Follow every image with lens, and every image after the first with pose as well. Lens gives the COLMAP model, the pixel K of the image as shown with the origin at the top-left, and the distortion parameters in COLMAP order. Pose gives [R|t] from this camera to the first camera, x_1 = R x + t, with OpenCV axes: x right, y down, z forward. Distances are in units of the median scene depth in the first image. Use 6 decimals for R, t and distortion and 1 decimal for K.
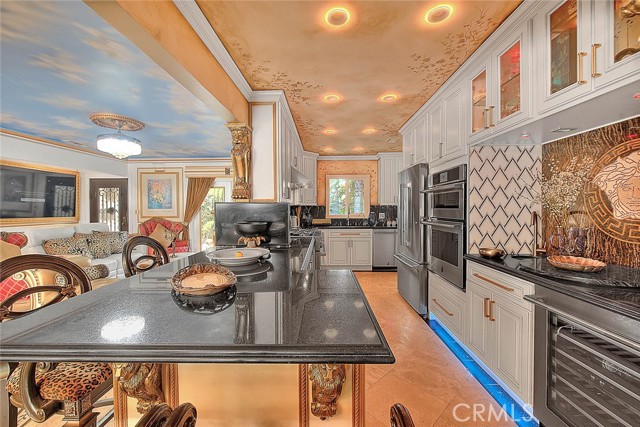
lens RADIAL K [[255.1, 0, 319.2], [0, 255.1, 213.4], [0, 0, 1]] dist [-0.002817, -0.000950]
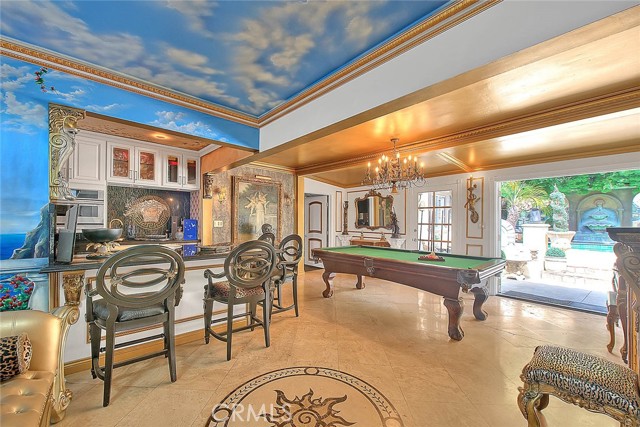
lens RADIAL K [[265.6, 0, 319.3], [0, 265.6, 223.2], [0, 0, 1]] dist [-0.002311, -0.000327]
pose [[-0.684467, -0.003010, 0.729037, -1.362308], [0.009154, 0.999877, 0.012723, 0.010951], [-0.728986, 0.015382, -0.684356, 0.928385]]
